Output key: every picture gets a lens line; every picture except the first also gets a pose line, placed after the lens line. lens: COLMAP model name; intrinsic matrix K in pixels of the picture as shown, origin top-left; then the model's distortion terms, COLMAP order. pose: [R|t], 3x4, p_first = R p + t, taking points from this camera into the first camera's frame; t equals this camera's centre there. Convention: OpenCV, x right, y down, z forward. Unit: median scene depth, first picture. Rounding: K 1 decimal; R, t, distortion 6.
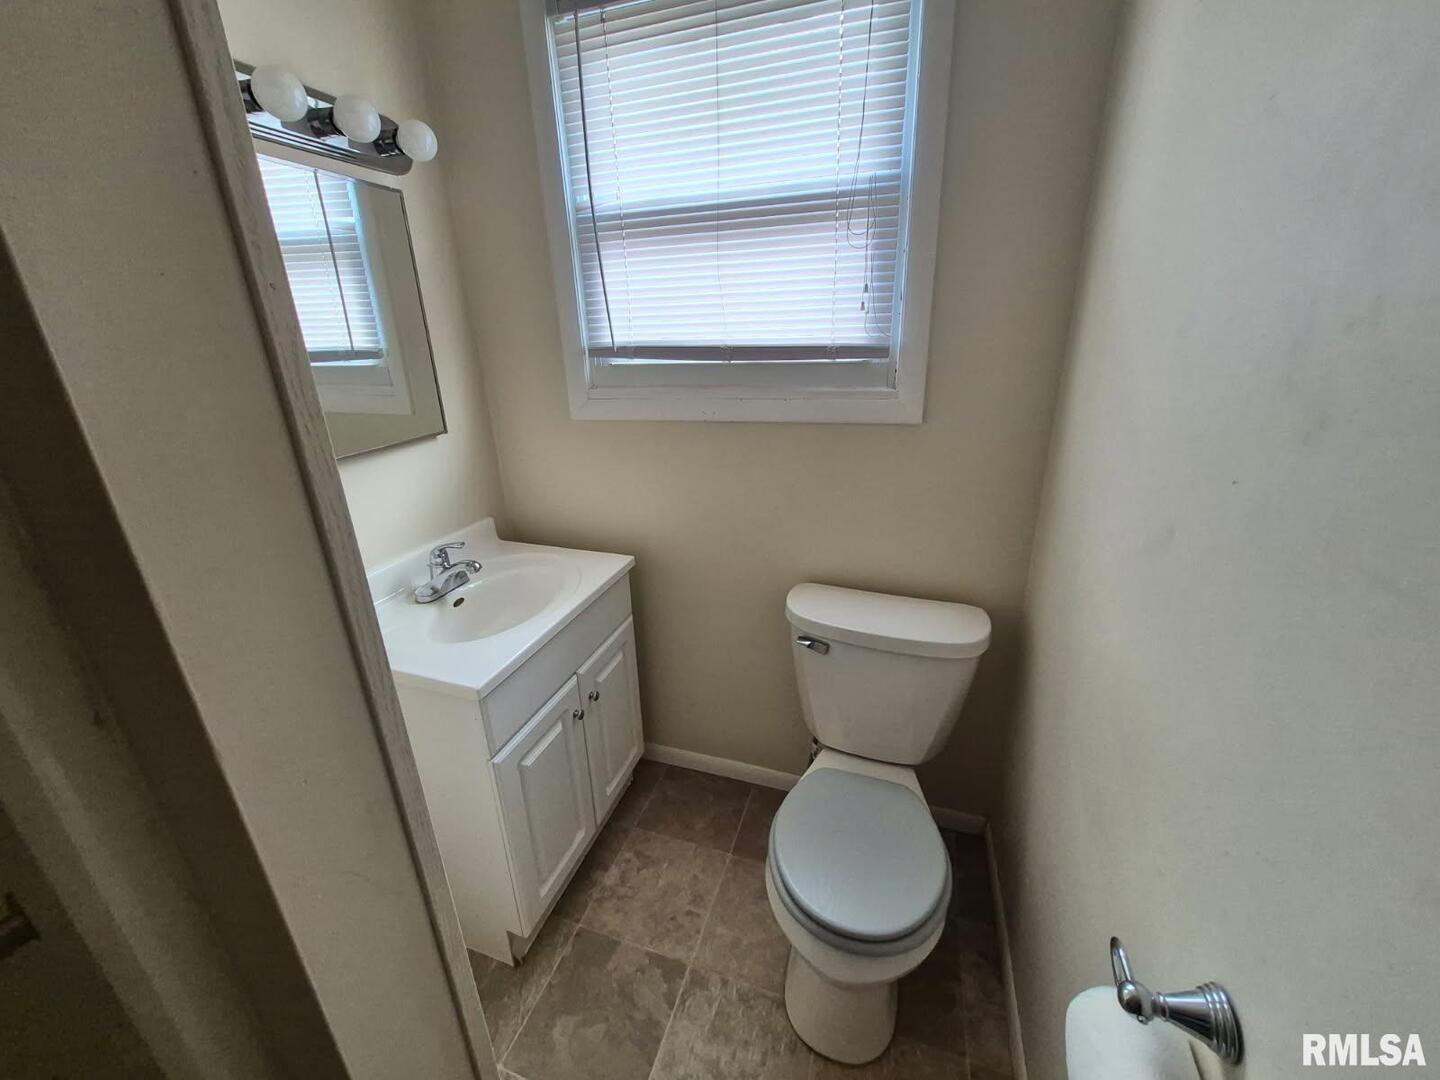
lens RADIAL K [[564.7, 0, 721.6], [0, 564.7, 536.2], [0, 0, 1]] dist [-0.010522, -0.000045]
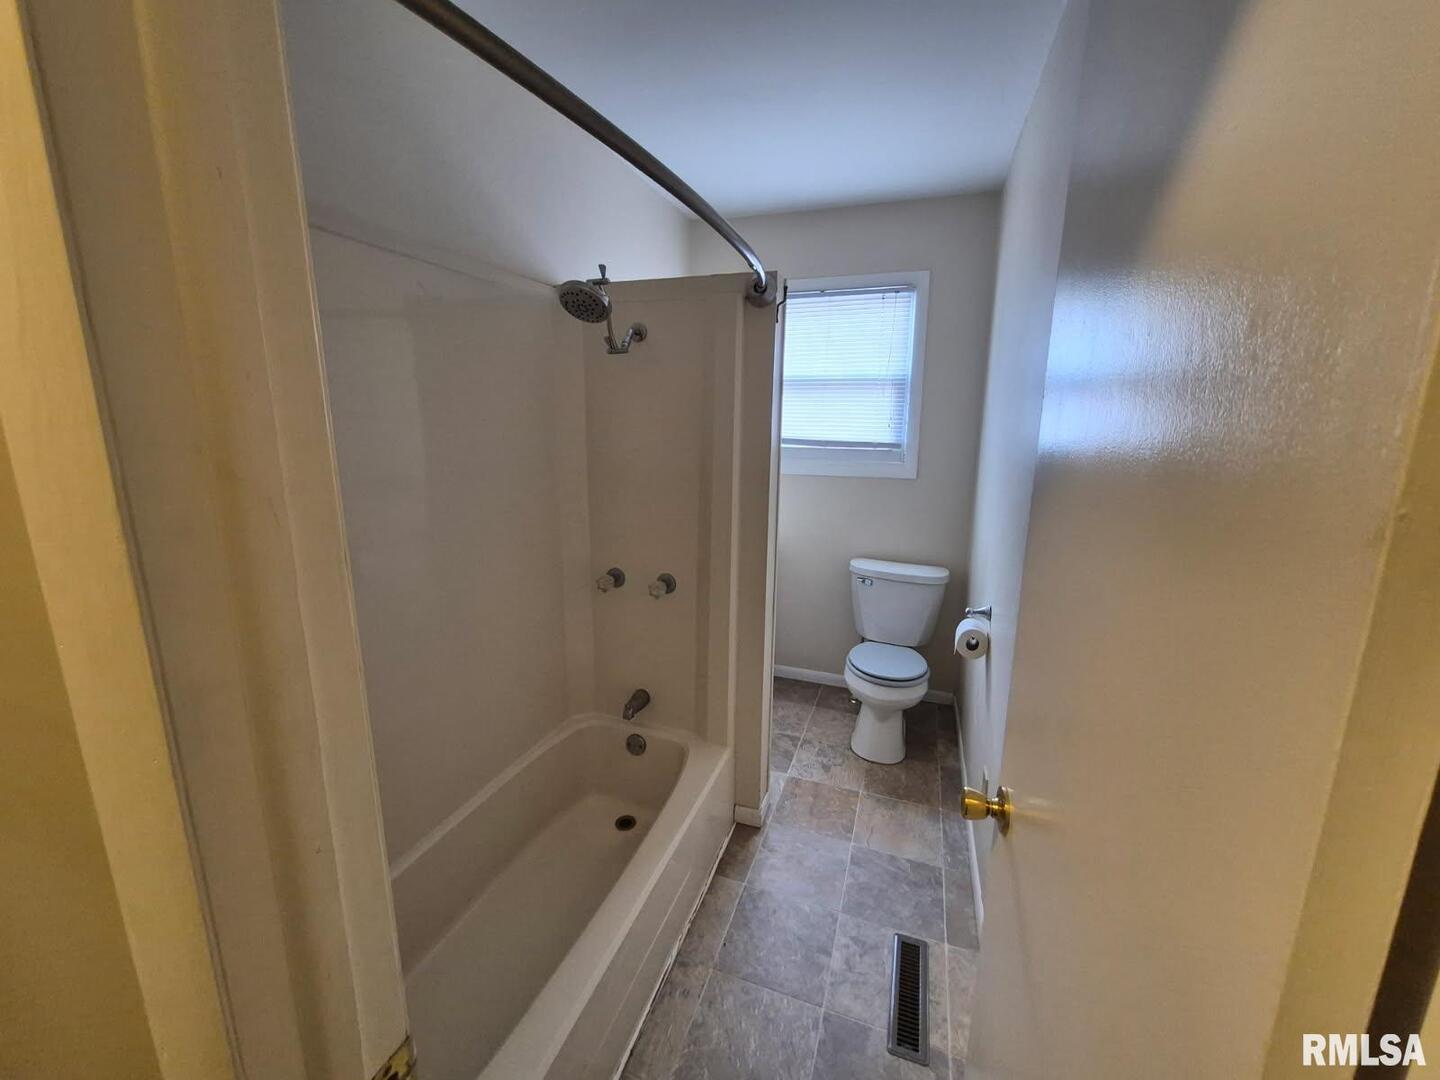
lens RADIAL K [[564.7, 0, 716.7], [0, 564.7, 539.0], [0, 0, 1]] dist [-0.010522, -0.000045]
pose [[0.998961, 0.039608, -0.022532, -0.346023], [-0.042315, 0.989788, -0.136123, 0.352011], [0.016911, 0.136935, 0.990436, -1.108646]]
